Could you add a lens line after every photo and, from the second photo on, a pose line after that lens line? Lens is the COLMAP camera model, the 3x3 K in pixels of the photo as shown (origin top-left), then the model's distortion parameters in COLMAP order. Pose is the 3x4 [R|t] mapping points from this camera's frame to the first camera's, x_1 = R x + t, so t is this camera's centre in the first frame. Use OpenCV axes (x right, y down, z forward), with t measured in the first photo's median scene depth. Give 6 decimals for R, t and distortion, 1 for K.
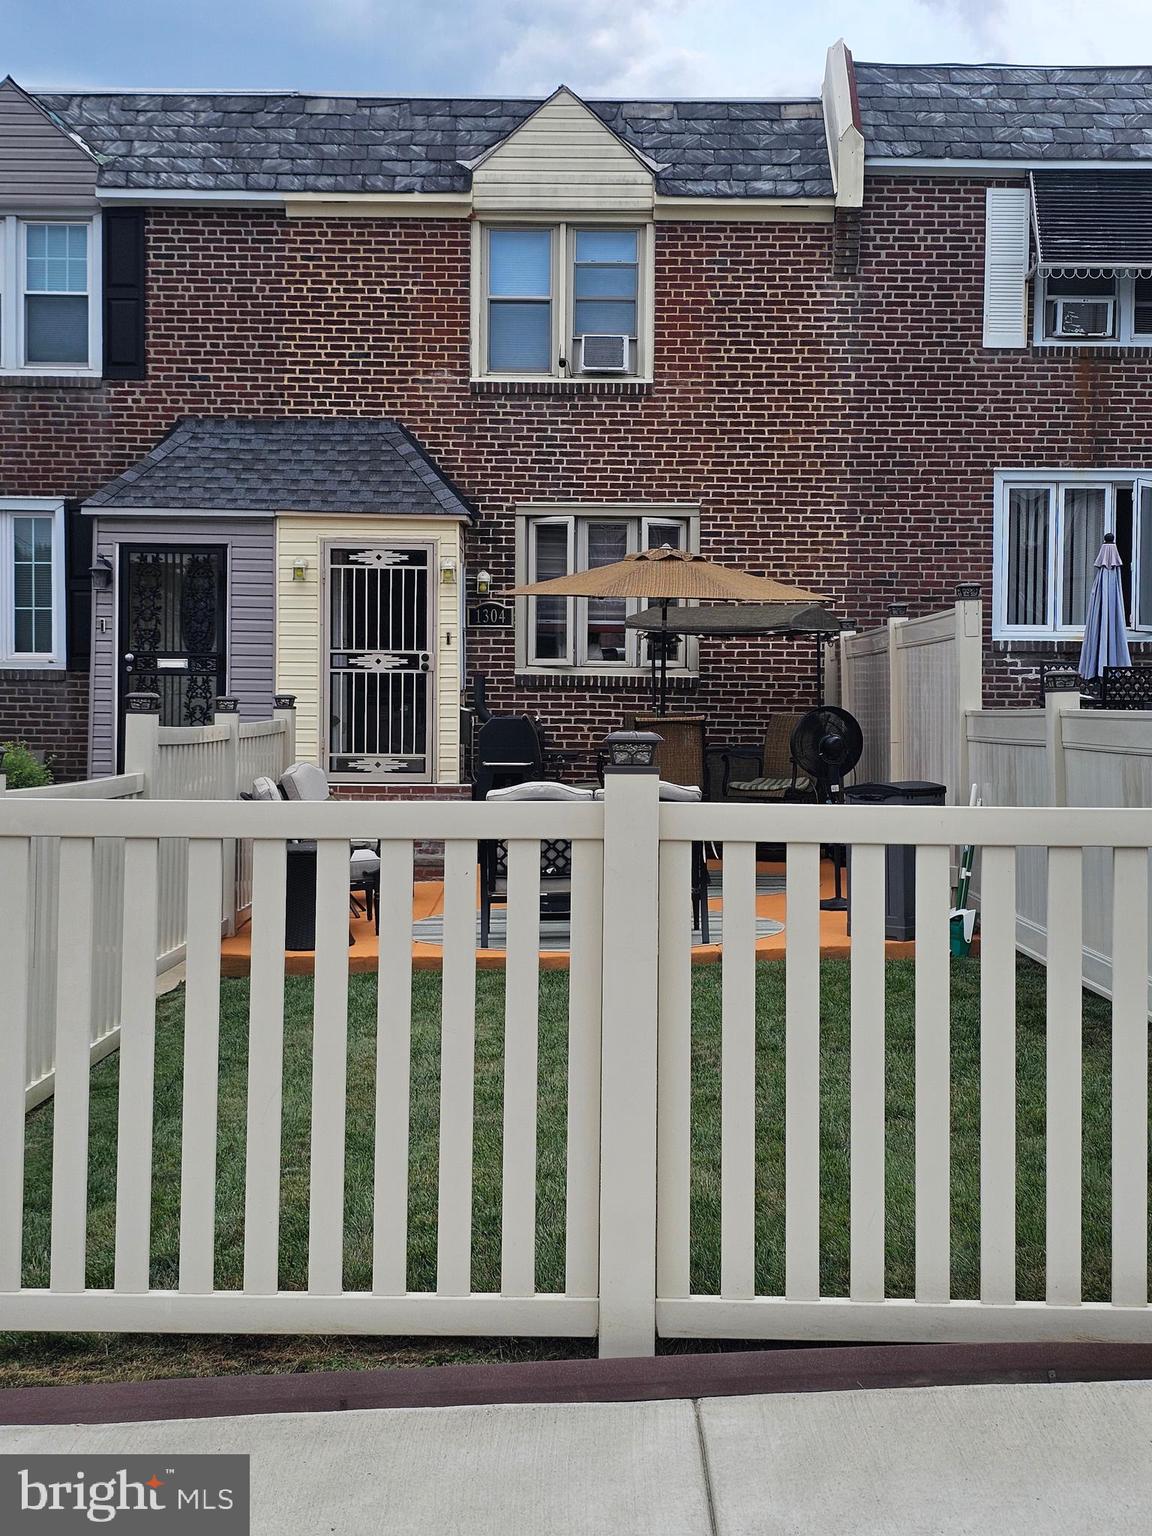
lens RADIAL K [[2060.0, 0, 576.0], [0, 2060.0, 768.0], [0, 0, 1]] dist [0.125455, -0.025394]
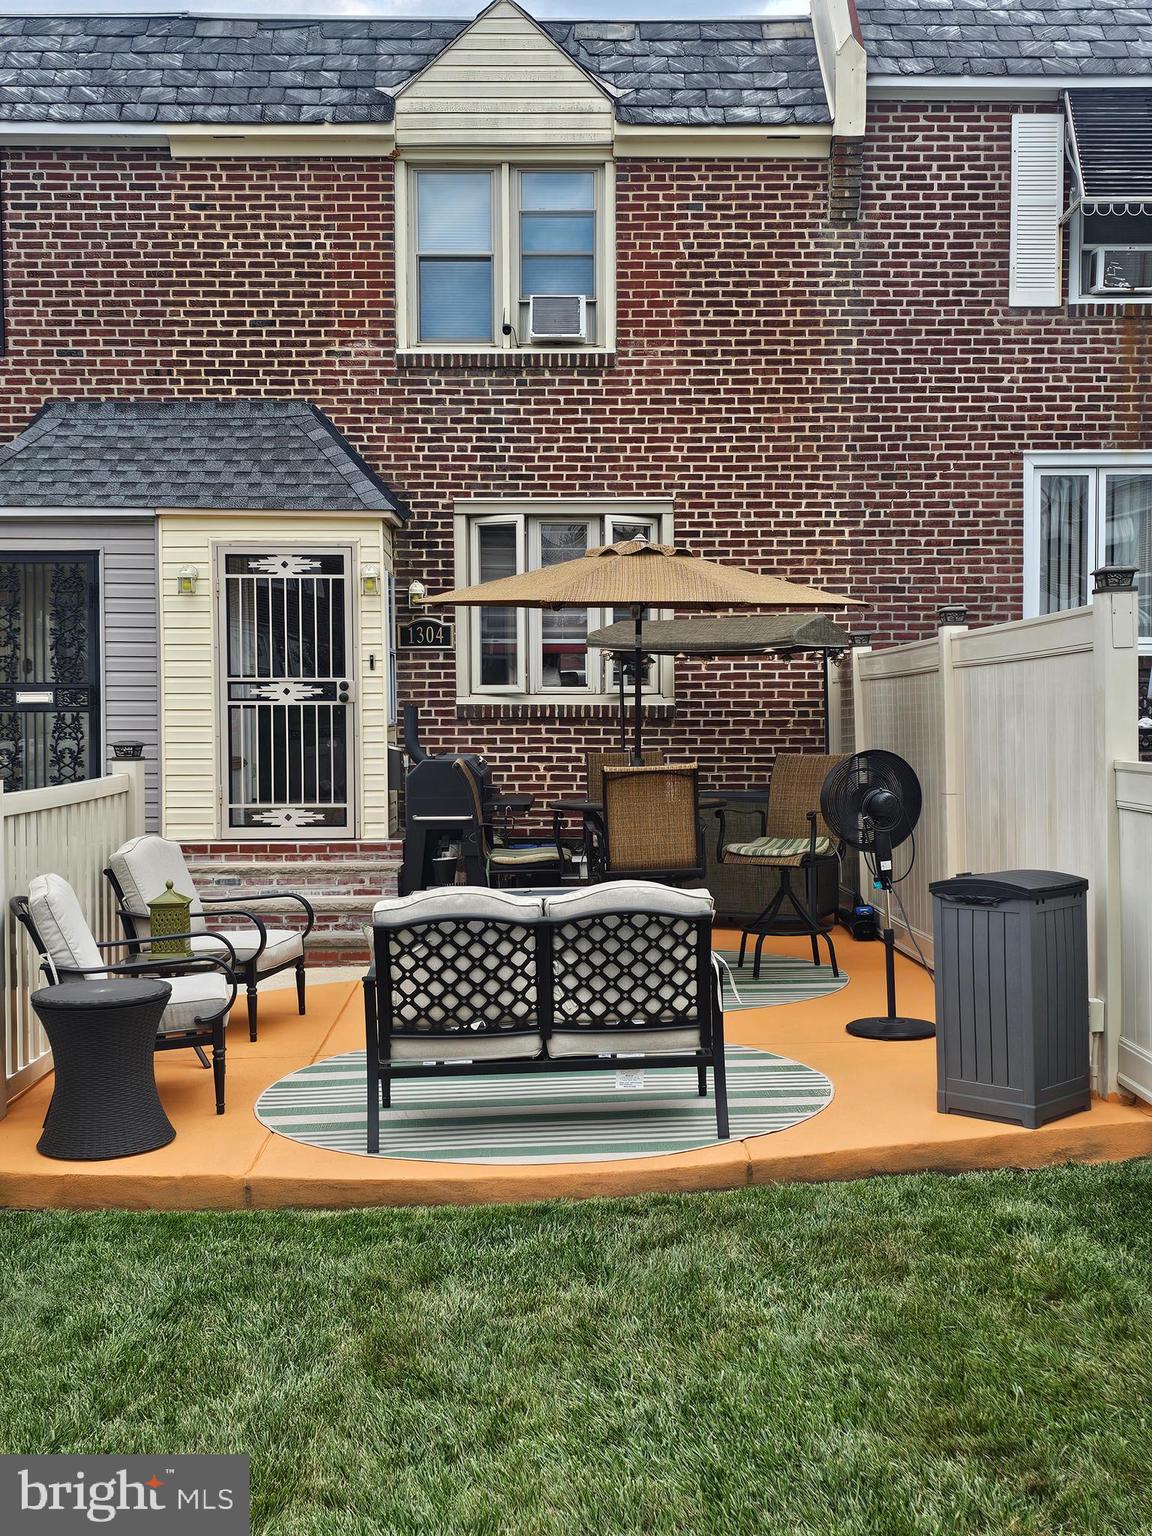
lens RADIAL K [[1666.9, 0, 571.9], [0, 1666.9, 792.6], [0, 0, 1]] dist [0.094569, -0.189875]
pose [[0.999776, -0.014394, 0.015524, 0.006459], [0.014160, 0.999786, 0.015057, -0.019174], [-0.015738, -0.014833, 0.999766, 0.321497]]
